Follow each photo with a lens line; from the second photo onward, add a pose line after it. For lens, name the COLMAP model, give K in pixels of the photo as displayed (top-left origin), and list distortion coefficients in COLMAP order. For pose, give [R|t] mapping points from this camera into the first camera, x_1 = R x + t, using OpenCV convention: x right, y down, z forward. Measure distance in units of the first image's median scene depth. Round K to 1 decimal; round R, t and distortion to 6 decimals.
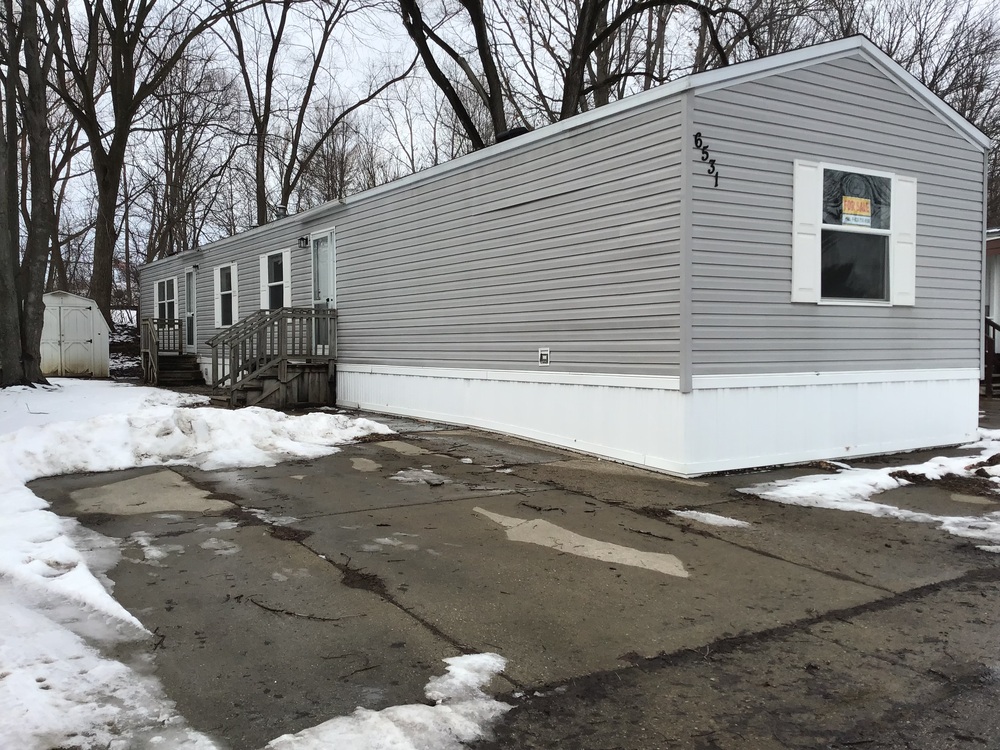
lens RADIAL K [[906.5, 0, 500.0], [0, 906.5, 375.0], [0, 0, 1]] dist [0.122360, -0.247003]
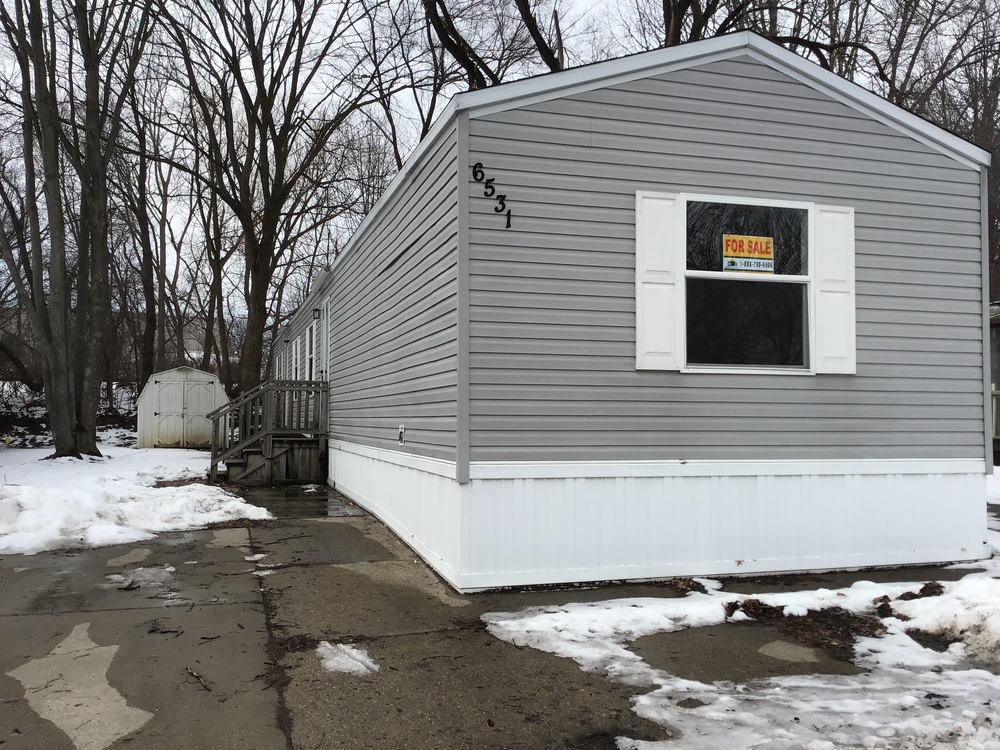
lens RADIAL K [[906.5, 0, 500.0], [0, 906.5, 375.0], [0, 0, 1]] dist [0.122360, -0.247003]
pose [[0.963477, -0.005478, -0.267735, 0.392167], [-0.016130, 0.996788, -0.078440, -0.011477], [0.267305, 0.079894, 0.960294, 0.209710]]
